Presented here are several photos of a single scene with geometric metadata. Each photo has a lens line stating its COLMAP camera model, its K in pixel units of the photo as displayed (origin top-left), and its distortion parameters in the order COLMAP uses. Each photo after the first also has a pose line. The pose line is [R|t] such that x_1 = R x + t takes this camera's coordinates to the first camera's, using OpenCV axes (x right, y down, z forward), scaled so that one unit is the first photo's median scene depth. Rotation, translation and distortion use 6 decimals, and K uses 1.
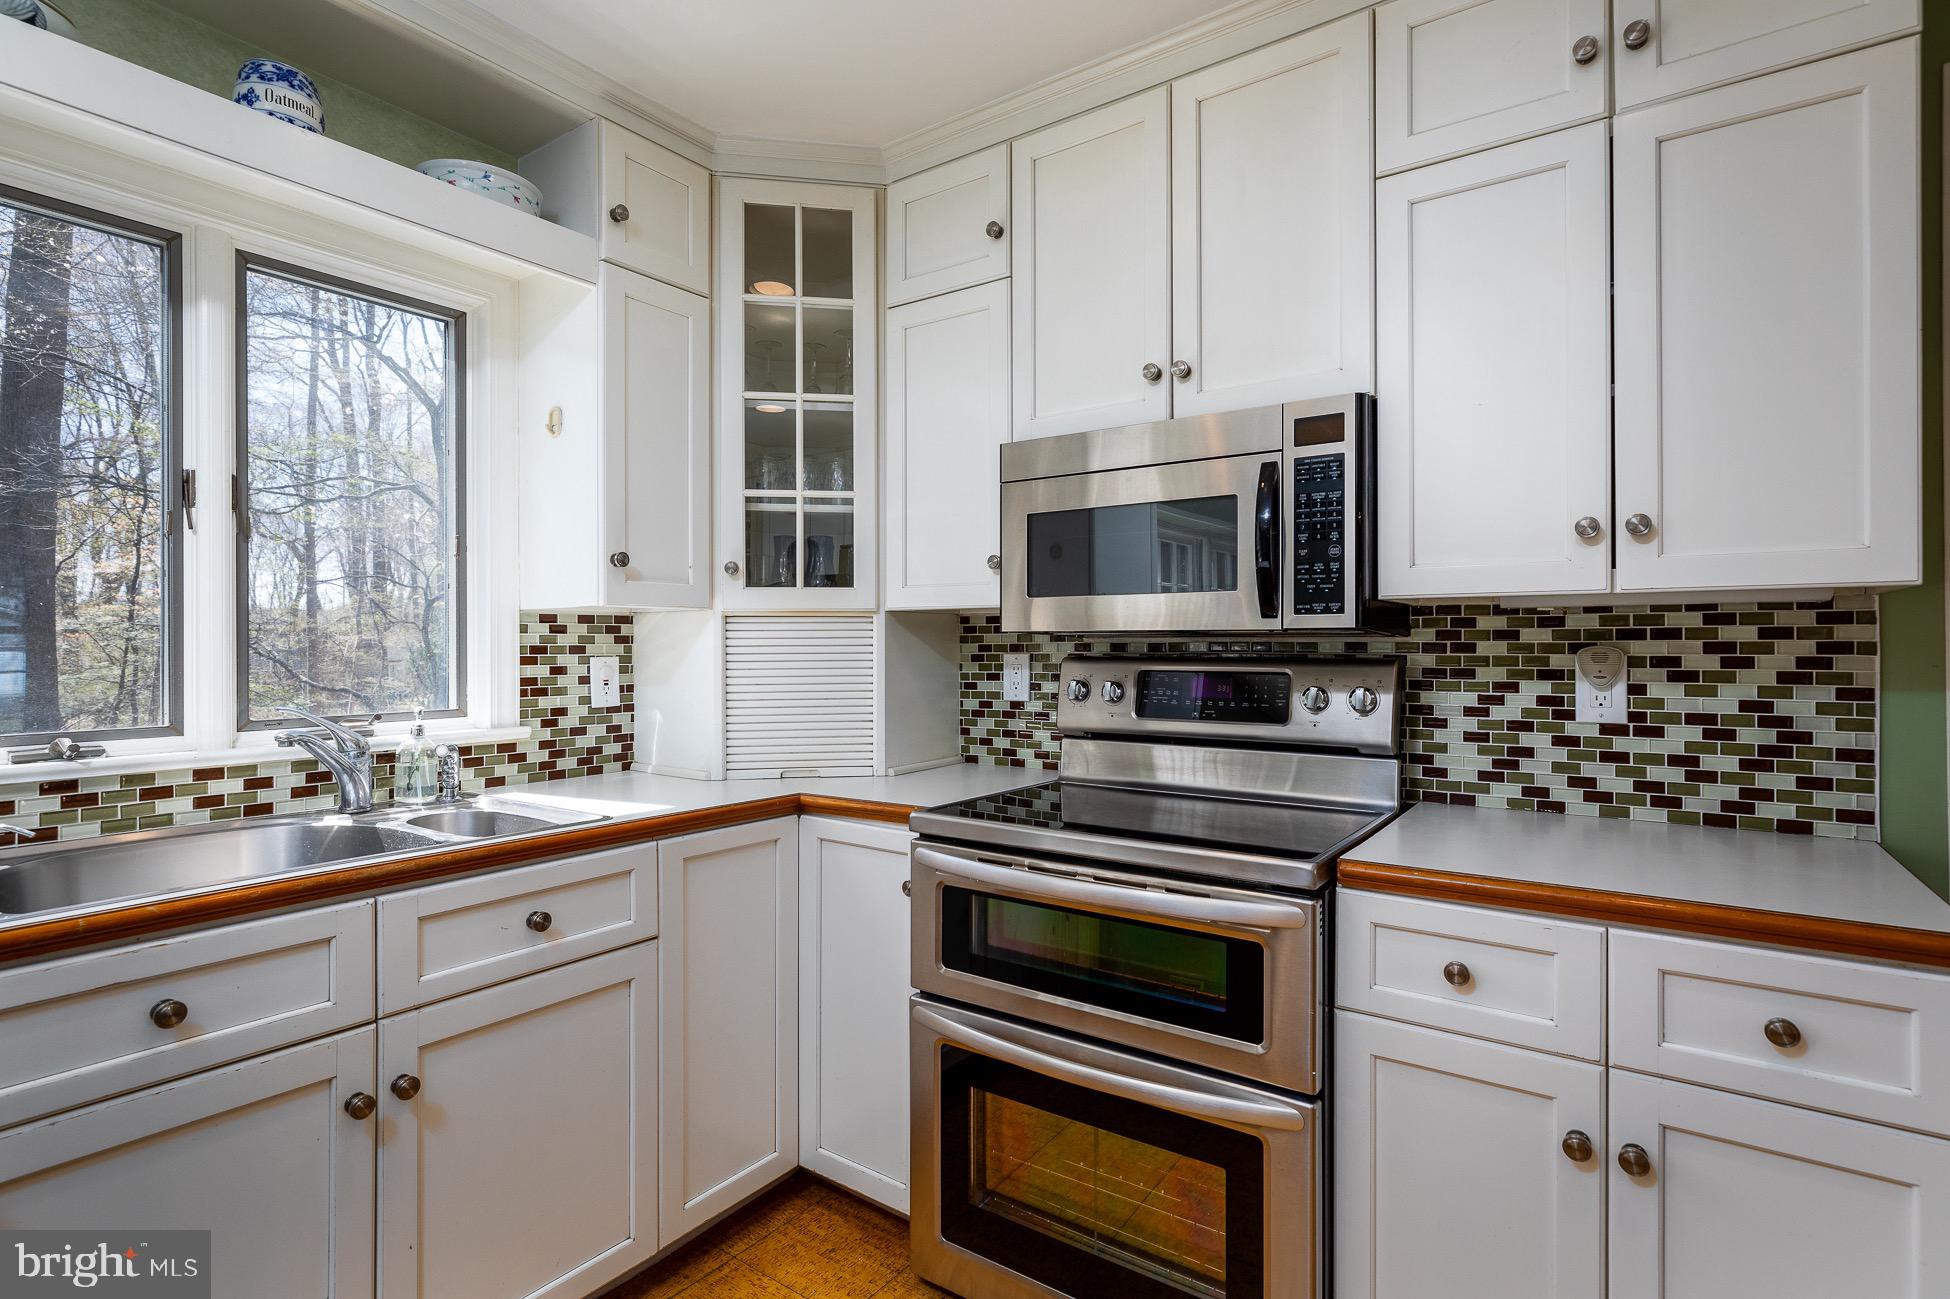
lens RADIAL K [[947.3, 0, 979.3], [0, 947.3, 642.5], [0, 0, 1]] dist [-0.005377, 0.000582]
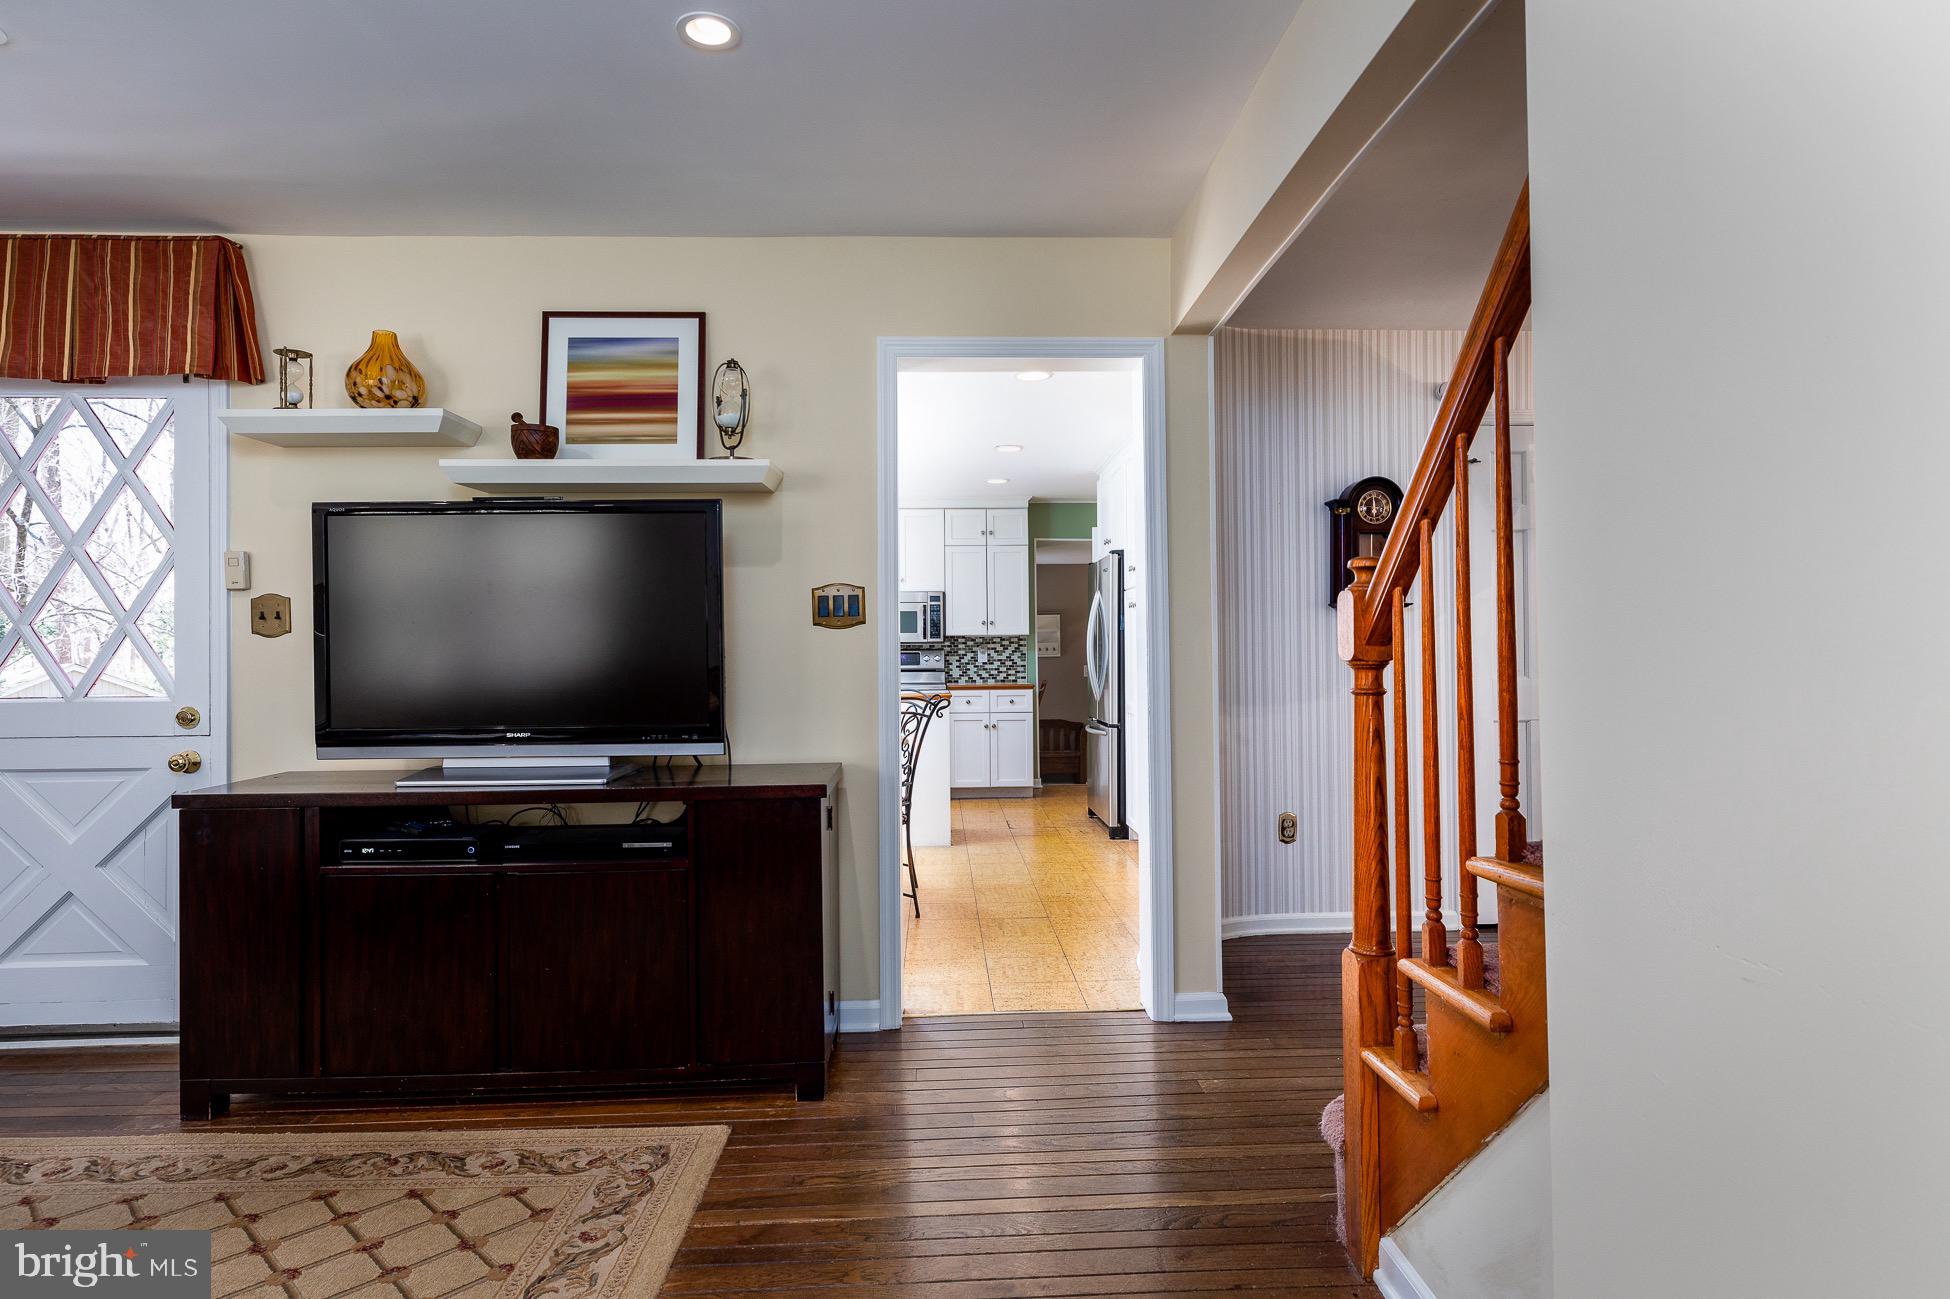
lens RADIAL K [[1071.2, 0, 979.4], [0, 1071.2, 638.6], [0, 0, 1]] dist [0.020644, -0.000360]
pose [[0.794291, 0.005198, 0.607515, -2.456319], [0.005398, 0.999864, -0.015612, 0.049897], [-0.607513, 0.015679, 0.794155, -3.051342]]
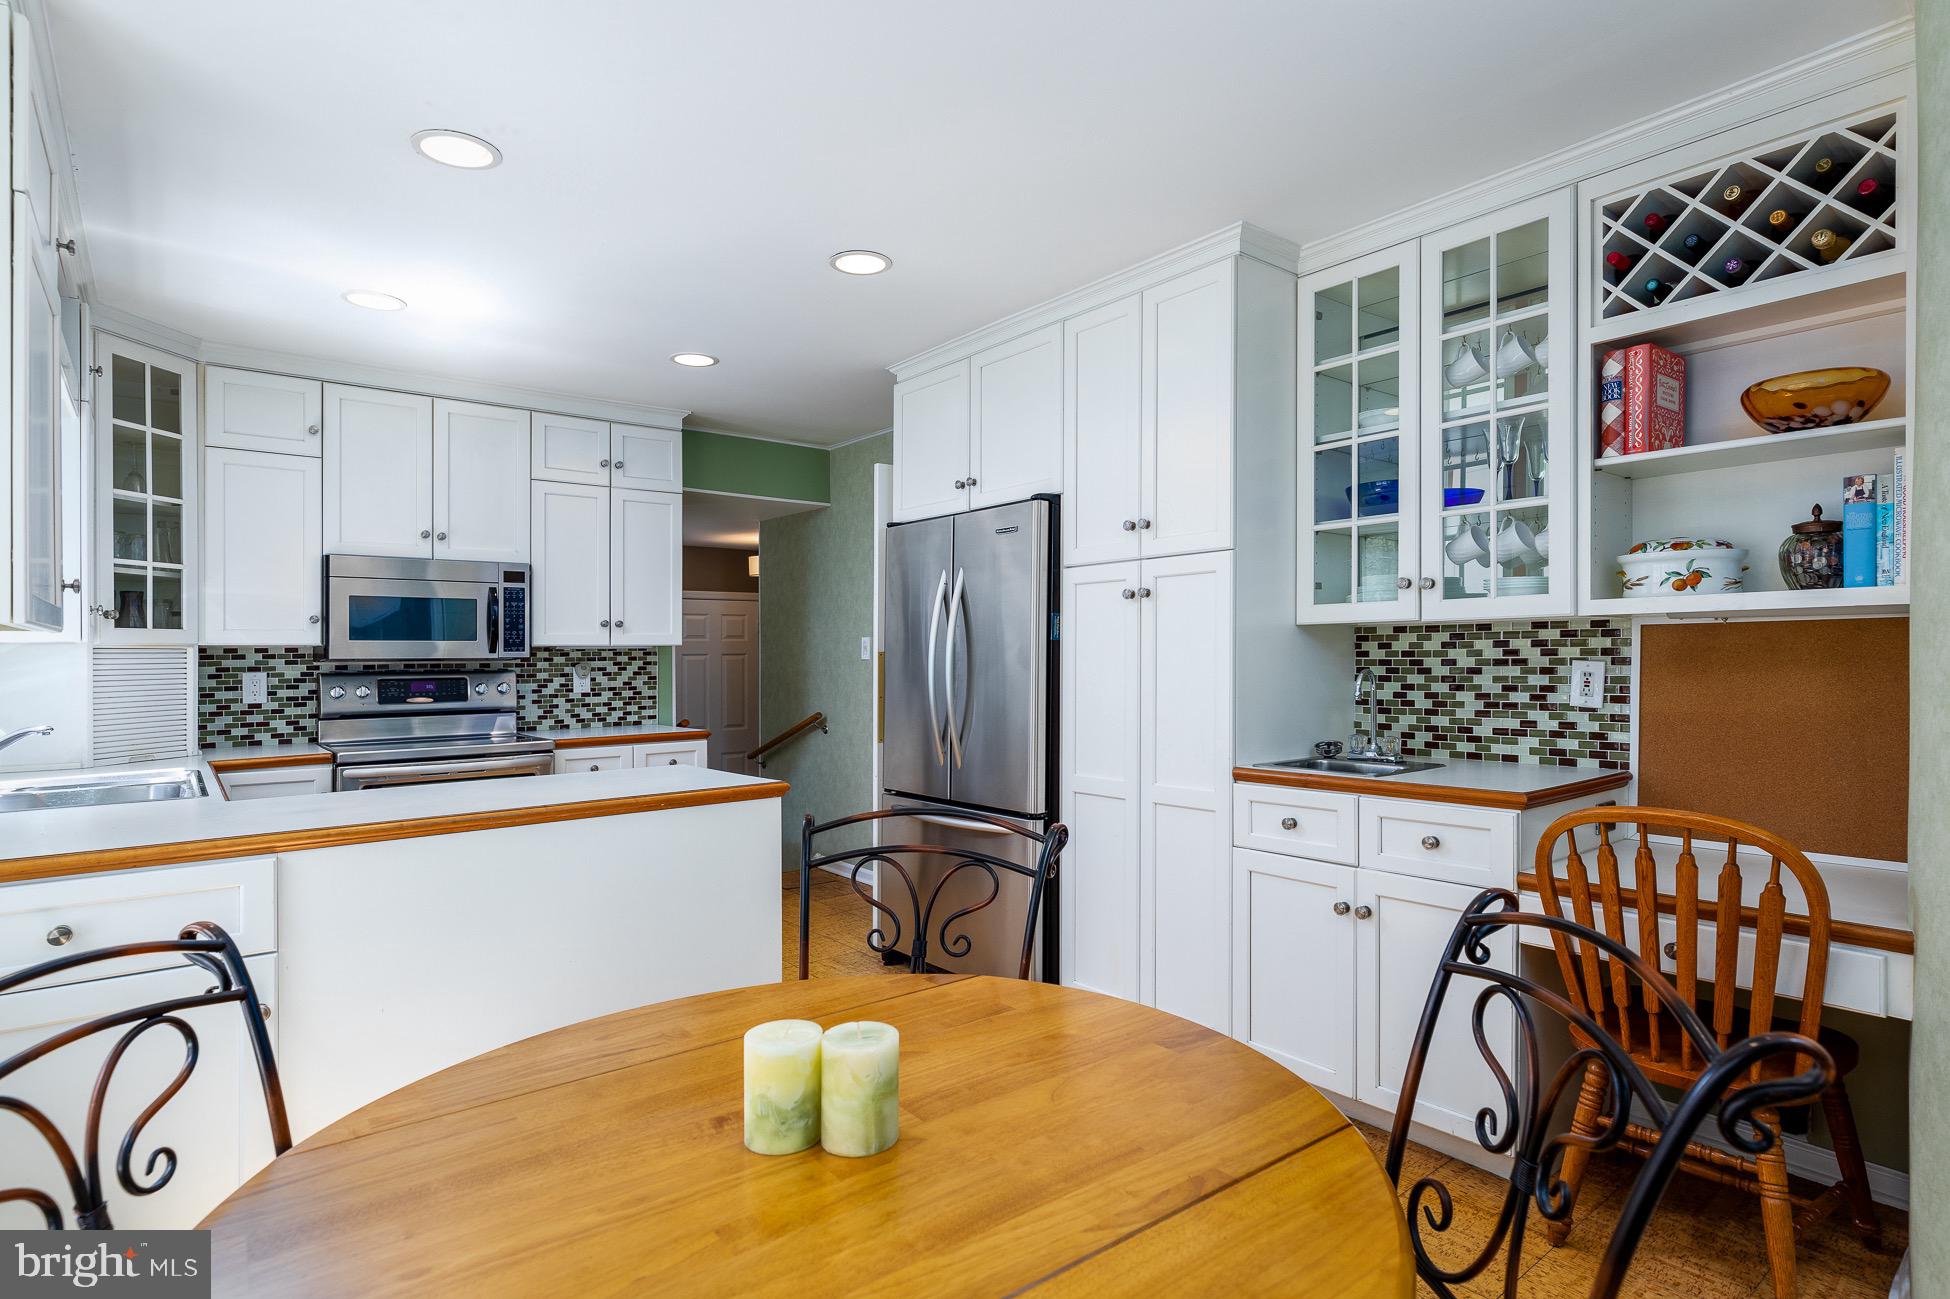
lens RADIAL K [[947.3, 0, 986.6], [0, 947.3, 646.3], [0, 0, 1]] dist [-0.005377, 0.000582]
pose [[0.248709, 0.009263, 0.968534, -1.581966], [0.008797, 0.999891, -0.011821, -0.003647], [-0.968538, 0.011460, 0.248601, -0.740428]]
